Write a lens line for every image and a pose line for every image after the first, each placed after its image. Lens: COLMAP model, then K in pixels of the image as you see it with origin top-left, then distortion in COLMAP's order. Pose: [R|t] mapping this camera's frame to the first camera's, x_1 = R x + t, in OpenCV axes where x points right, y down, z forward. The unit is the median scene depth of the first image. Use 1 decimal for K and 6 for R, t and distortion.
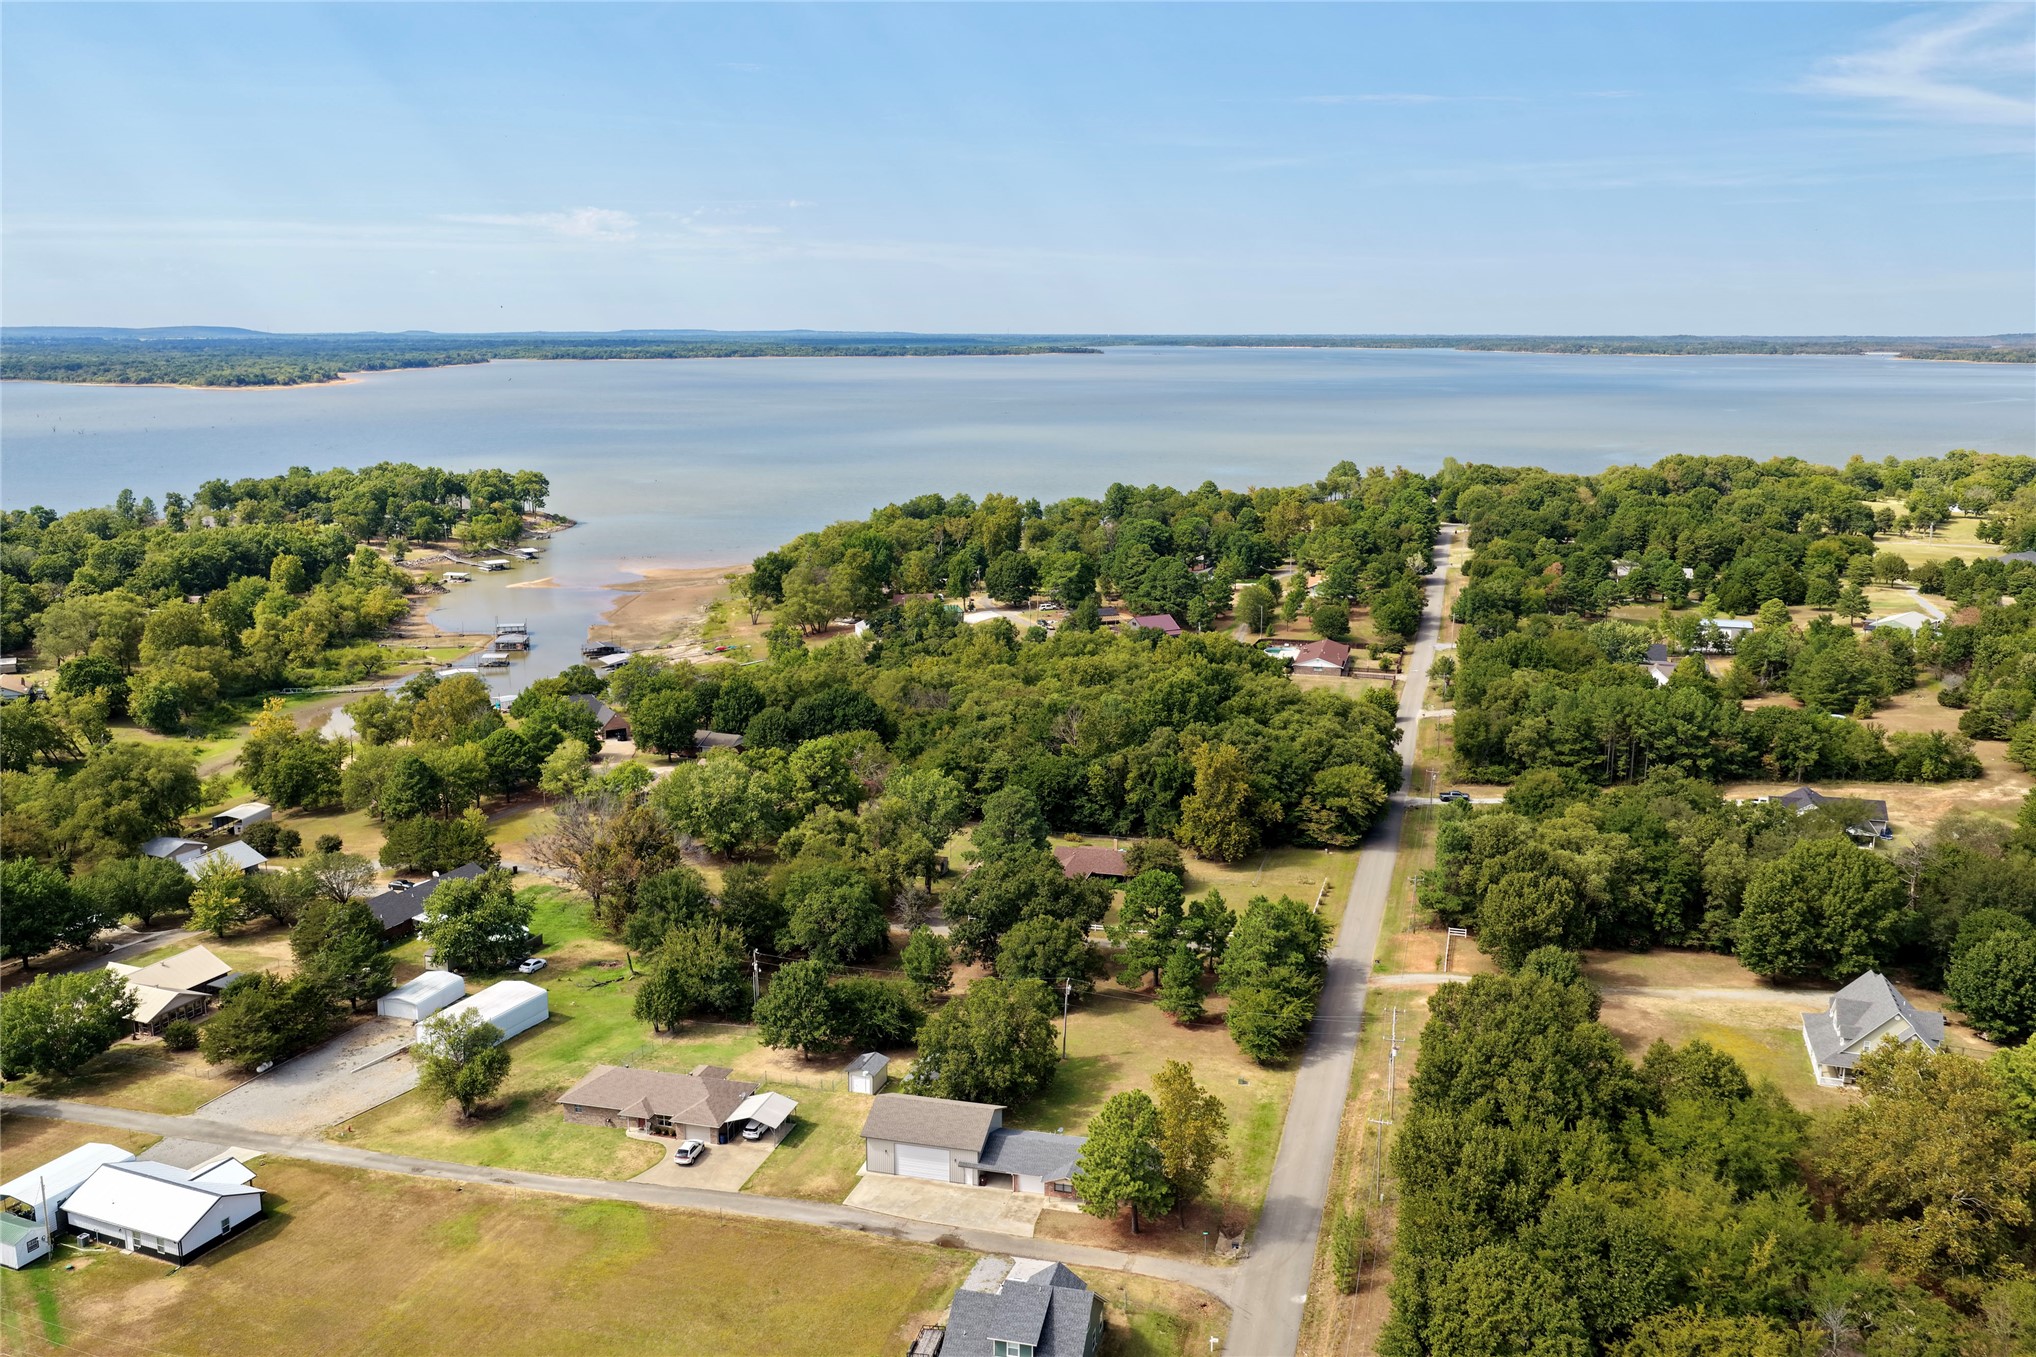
lens RADIAL K [[1685.5, 0, 1021.0], [0, 1685.5, 691.3], [0, 0, 1]] dist [-0.012961, 0.035546]
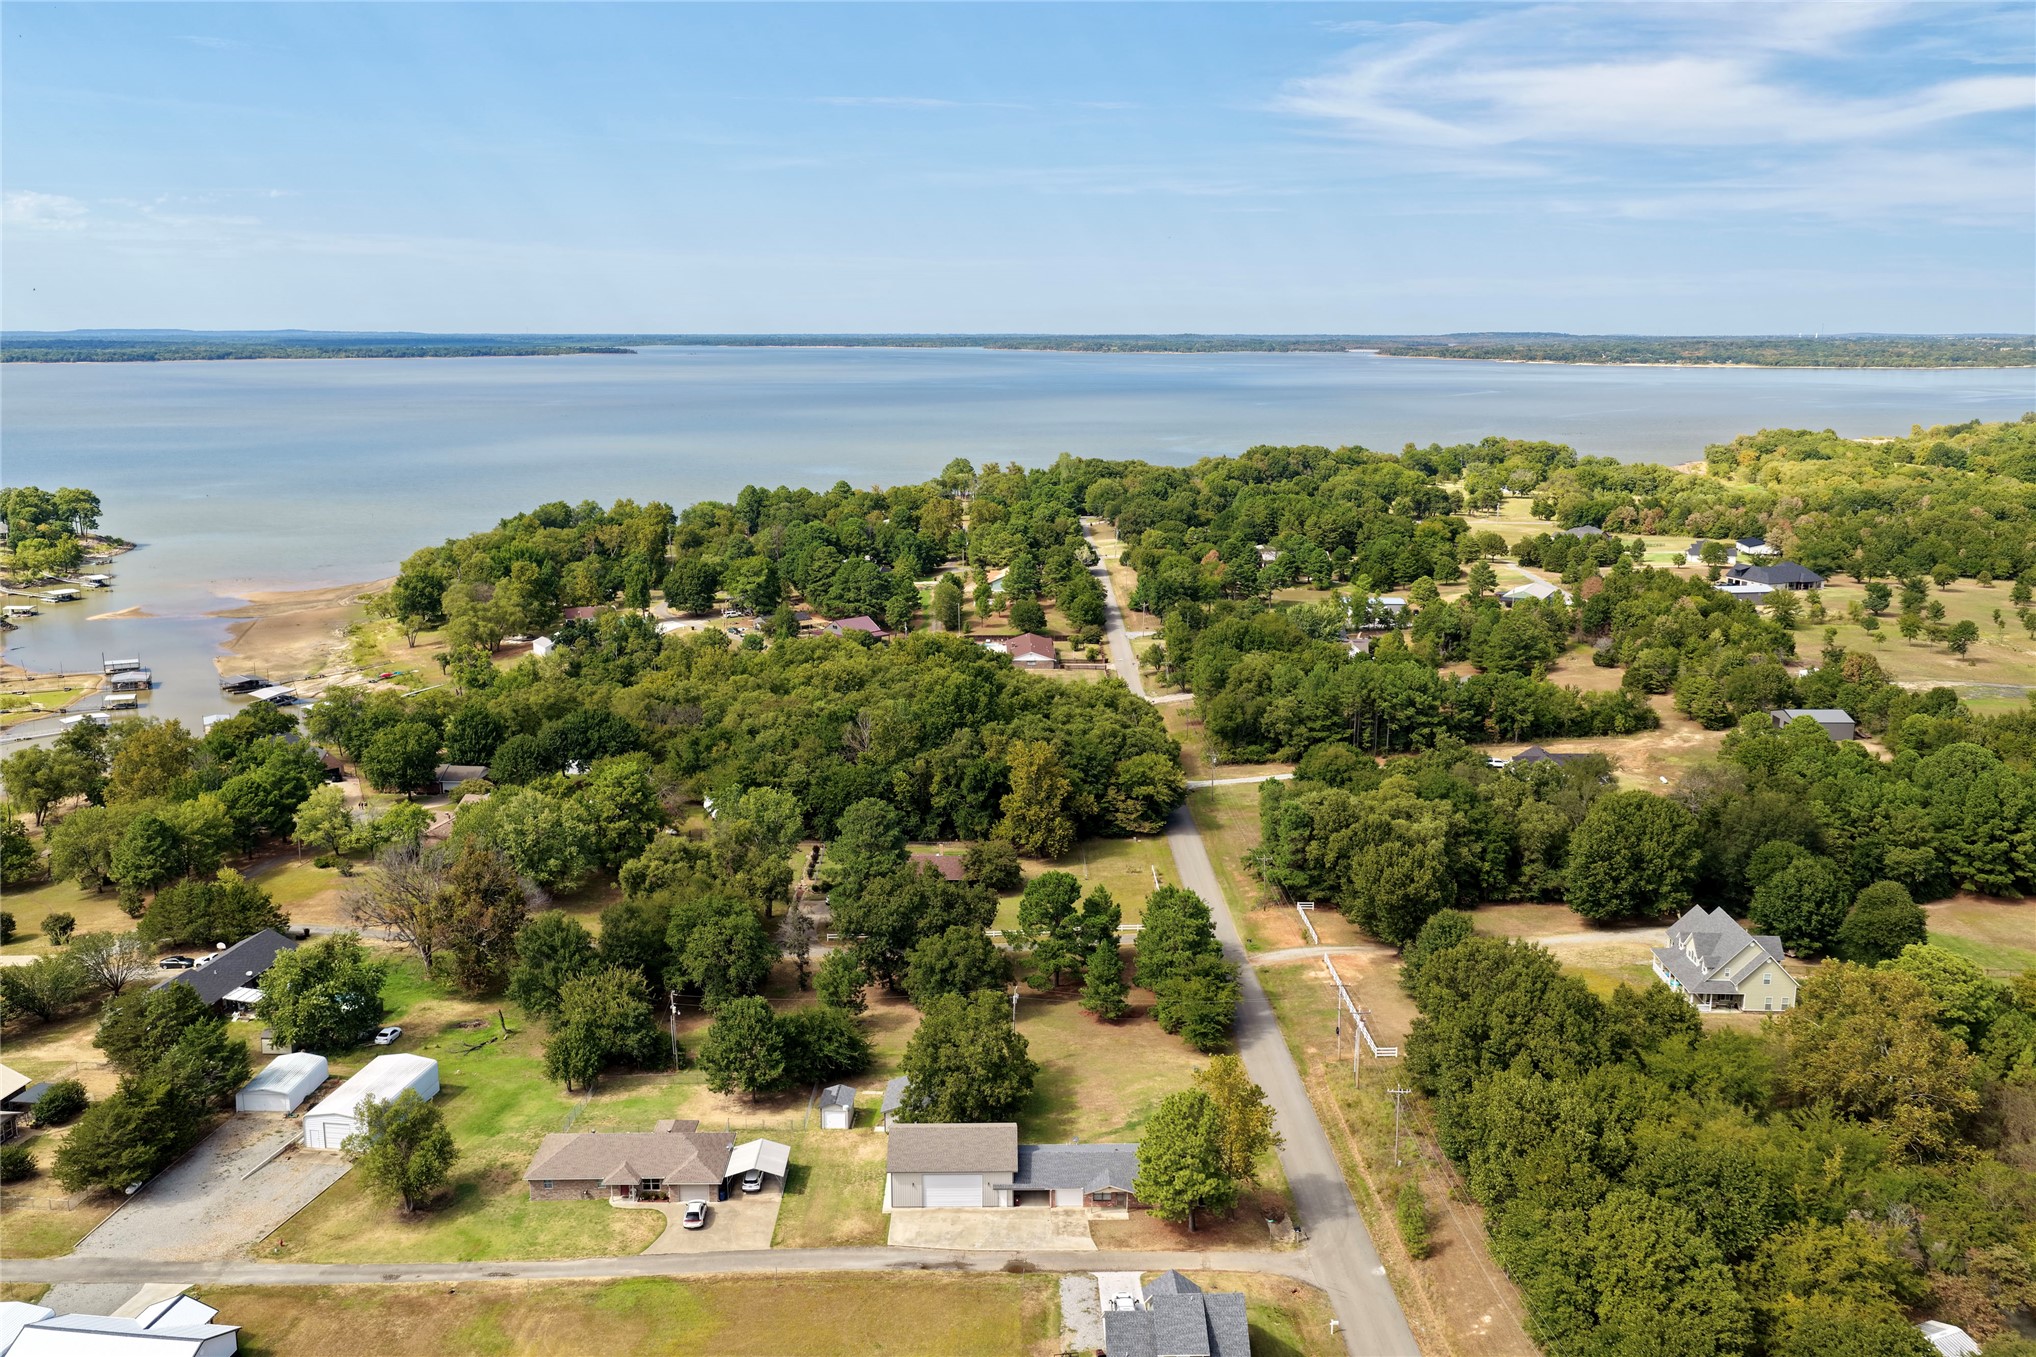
lens RADIAL K [[1685.5, 0, 1021.0], [0, 1685.5, 691.3], [0, 0, 1]] dist [-0.012961, 0.035546]
pose [[0.962523, -0.057379, 0.265062, -0.154770], [0.057314, 0.998324, 0.007986, -0.007071], [-0.265076, 0.007505, 0.964198, 0.032927]]
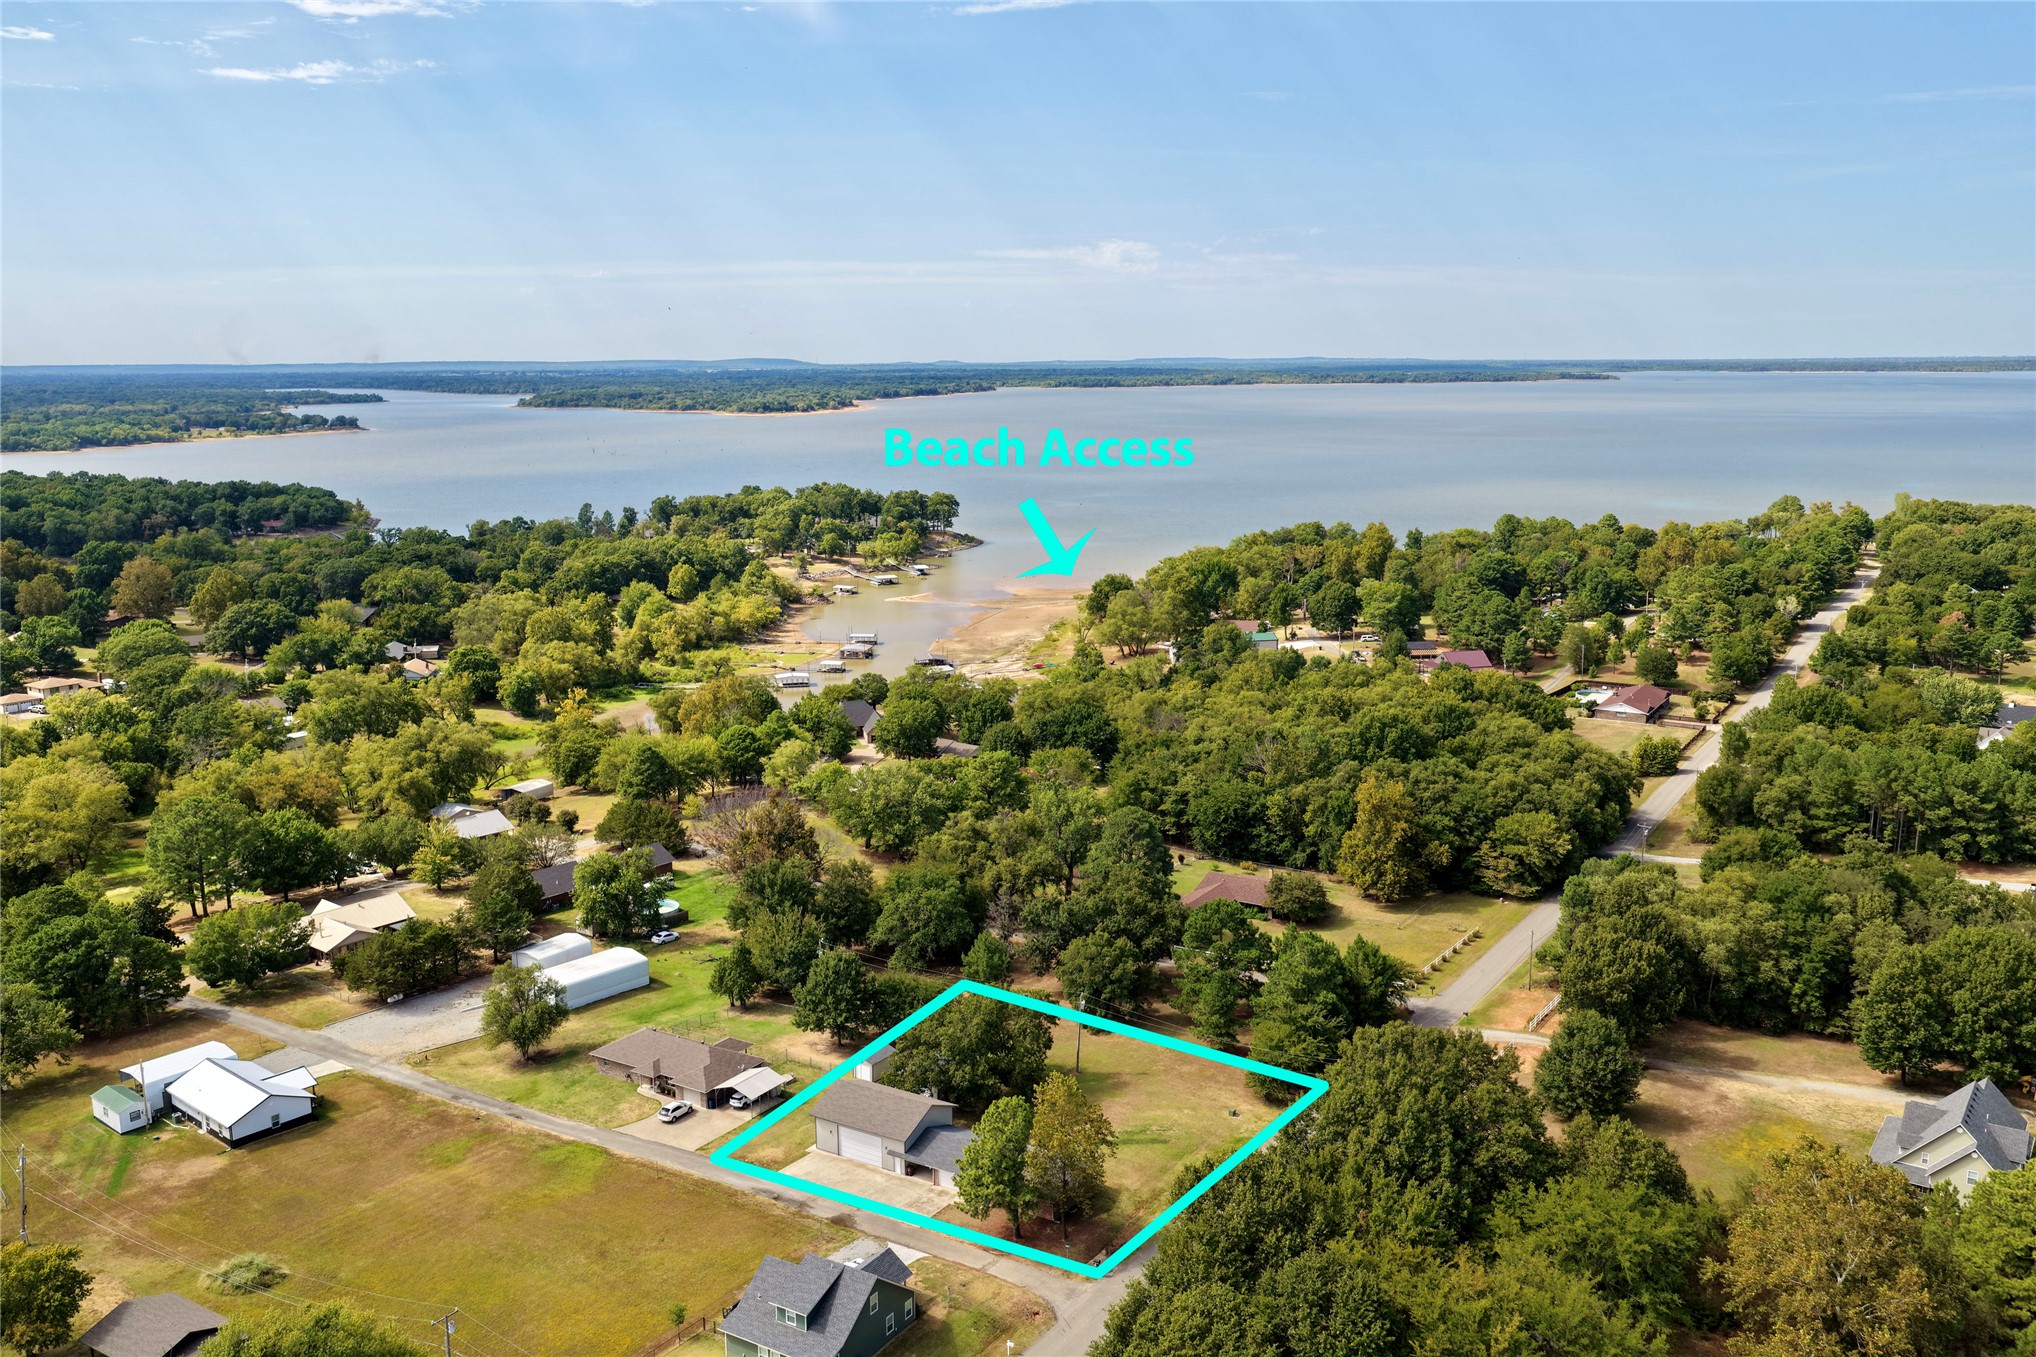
lens RADIAL K [[1685.5, 0, 1021.0], [0, 1685.5, 691.3], [0, 0, 1]] dist [-0.012961, 0.035546]
pose [[0.956338, 0.048878, -0.288147, 0.194590], [-0.053404, 0.998542, -0.007864, -0.001189], [0.287342, 0.022909, 0.957554, 0.007309]]
